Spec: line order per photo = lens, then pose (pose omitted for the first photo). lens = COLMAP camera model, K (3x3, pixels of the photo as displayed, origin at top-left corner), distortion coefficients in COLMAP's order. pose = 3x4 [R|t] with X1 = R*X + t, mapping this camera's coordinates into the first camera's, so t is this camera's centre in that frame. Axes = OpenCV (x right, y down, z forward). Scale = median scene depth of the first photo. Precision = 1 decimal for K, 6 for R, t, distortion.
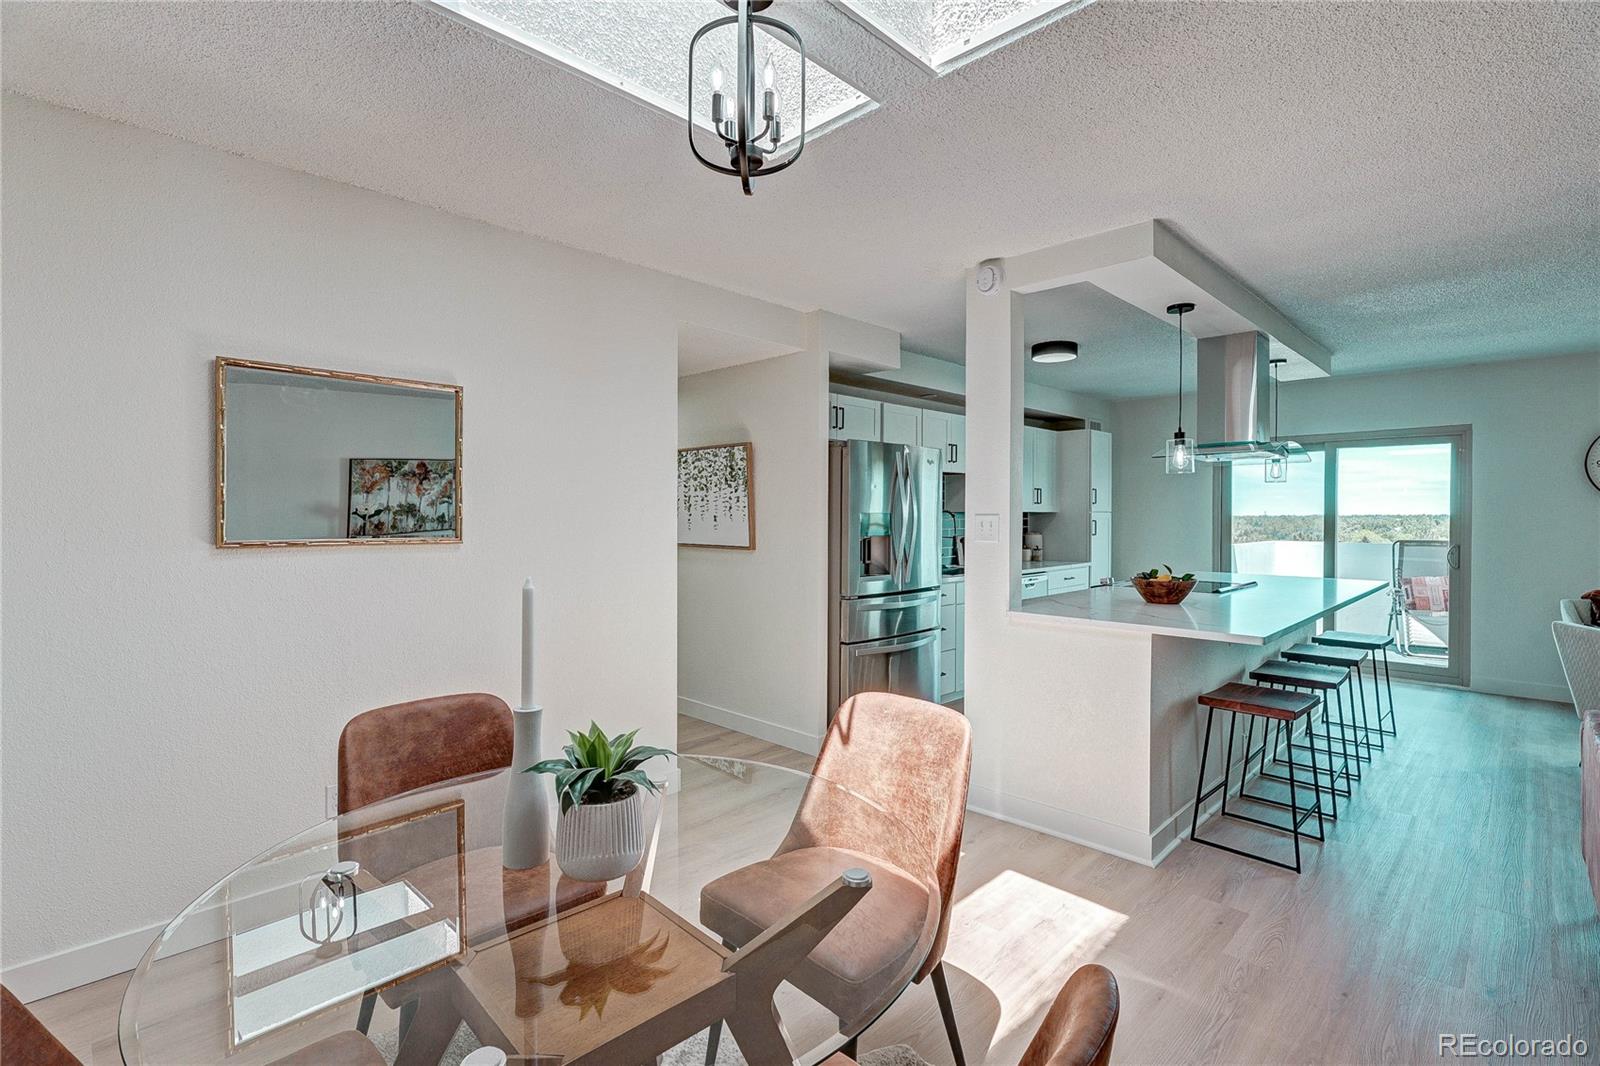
lens RADIAL K [[746.5, 0, 799.1], [0, 746.5, 521.5], [0, 0, 1]] dist [-0.011213, 0.003250]
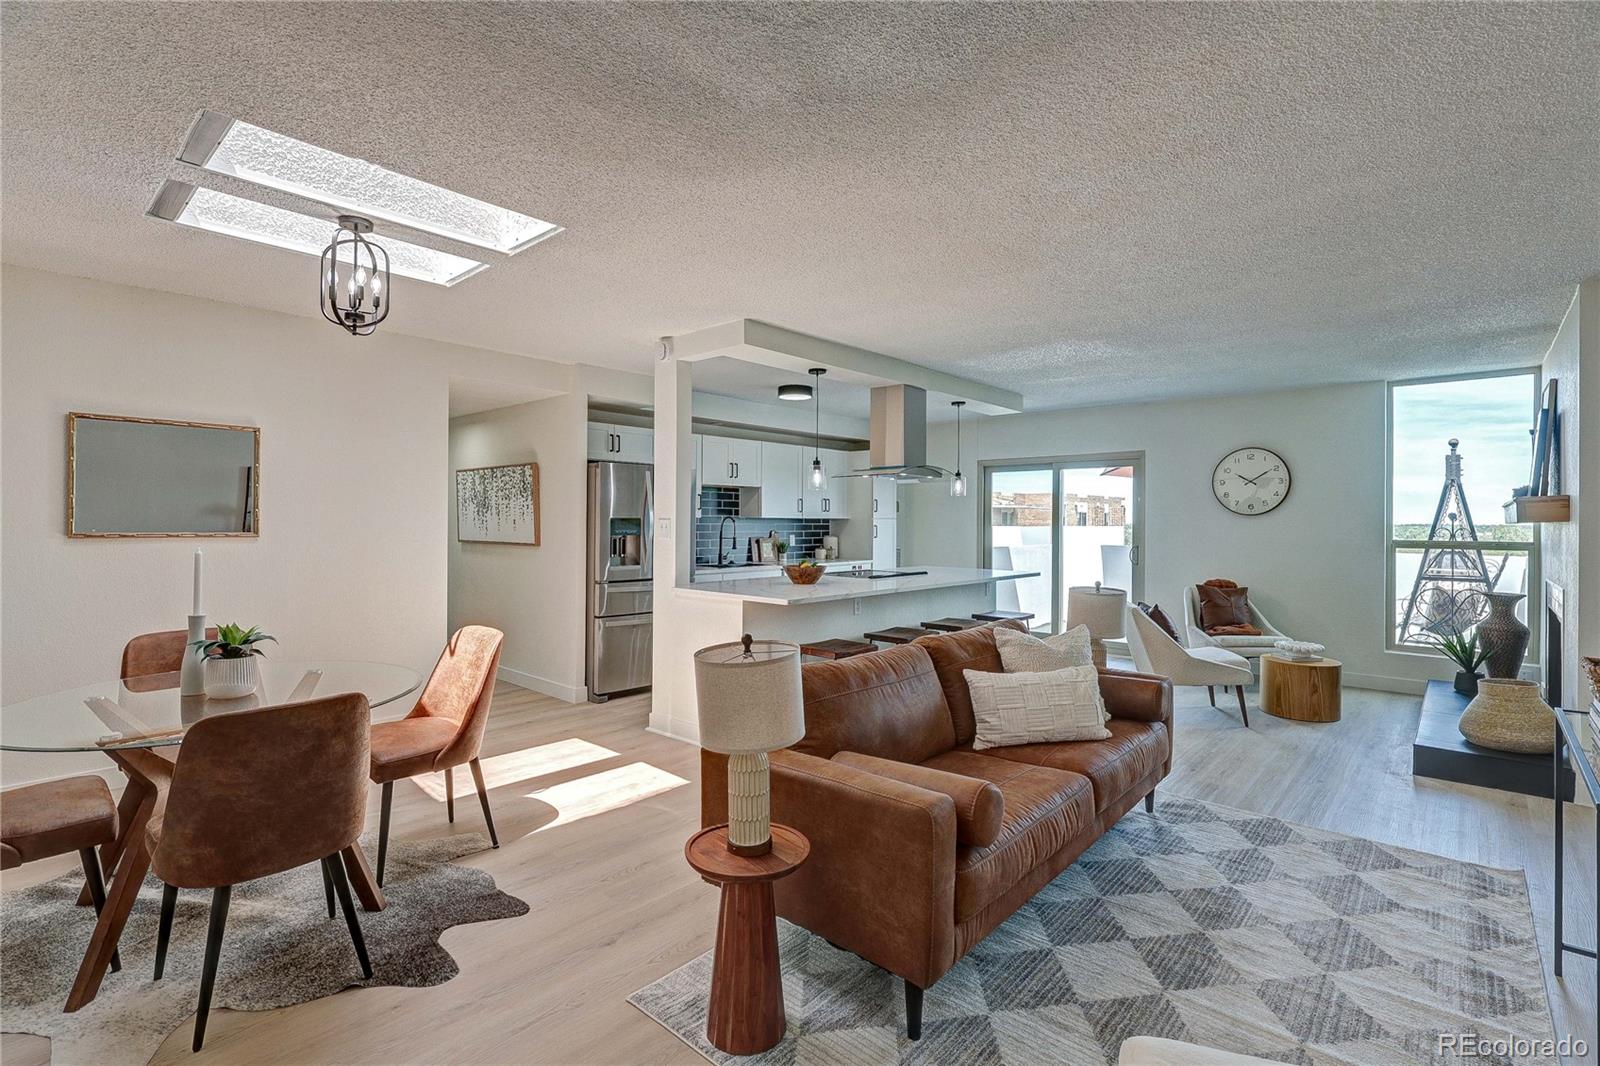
lens RADIAL K [[746.5, 0, 801.4], [0, 746.5, 519.3], [0, 0, 1]] dist [-0.011213, 0.003250]
pose [[0.998480, 0.004568, 0.054925, 0.281384], [-0.003873, 0.999911, -0.012752, 0.005259], [-0.054978, 0.012520, 0.998409, -0.262903]]
